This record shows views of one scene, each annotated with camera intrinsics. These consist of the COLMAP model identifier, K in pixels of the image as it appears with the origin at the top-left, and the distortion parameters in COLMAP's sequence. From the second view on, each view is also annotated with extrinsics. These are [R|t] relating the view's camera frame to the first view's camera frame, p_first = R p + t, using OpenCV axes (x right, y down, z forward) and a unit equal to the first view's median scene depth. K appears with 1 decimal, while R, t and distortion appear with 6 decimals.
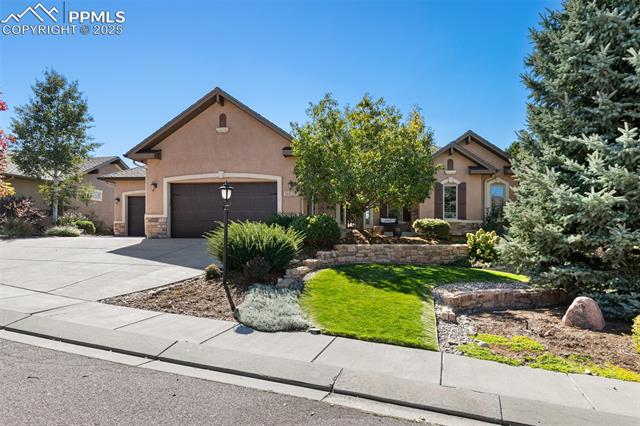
lens RADIAL K [[423.7, 0, 320.0], [0, 423.7, 213.0], [0, 0, 1]] dist [0.000811, -0.000365]
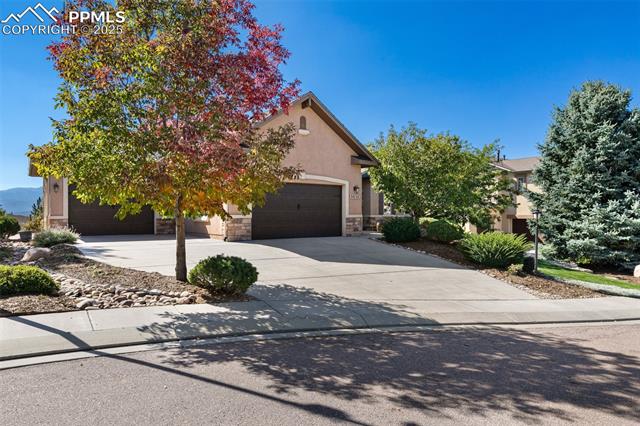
lens RADIAL K [[423.7, 0, 320.0], [0, 423.7, 213.0], [0, 0, 1]] dist [0.000811, -0.000365]
pose [[0.730956, -0.005311, 0.682404, -0.898160], [-0.035848, 0.998290, 0.046168, -0.050106], [-0.681483, -0.058209, 0.729515, 0.214672]]
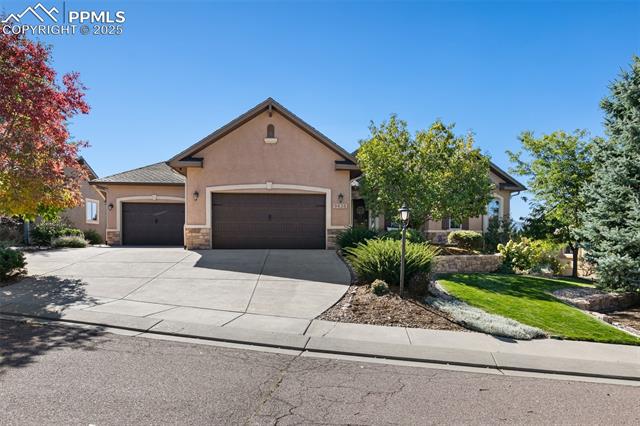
lens RADIAL K [[425.5, 0, 318.6], [0, 425.5, 226.4], [0, 0, 1]] dist [0.005972, 0.000783]
pose [[0.974533, 0.004137, 0.224208, -0.343362], [-0.010137, 0.999620, 0.025617, -0.021391], [-0.224017, -0.027237, 0.974205, -0.005672]]
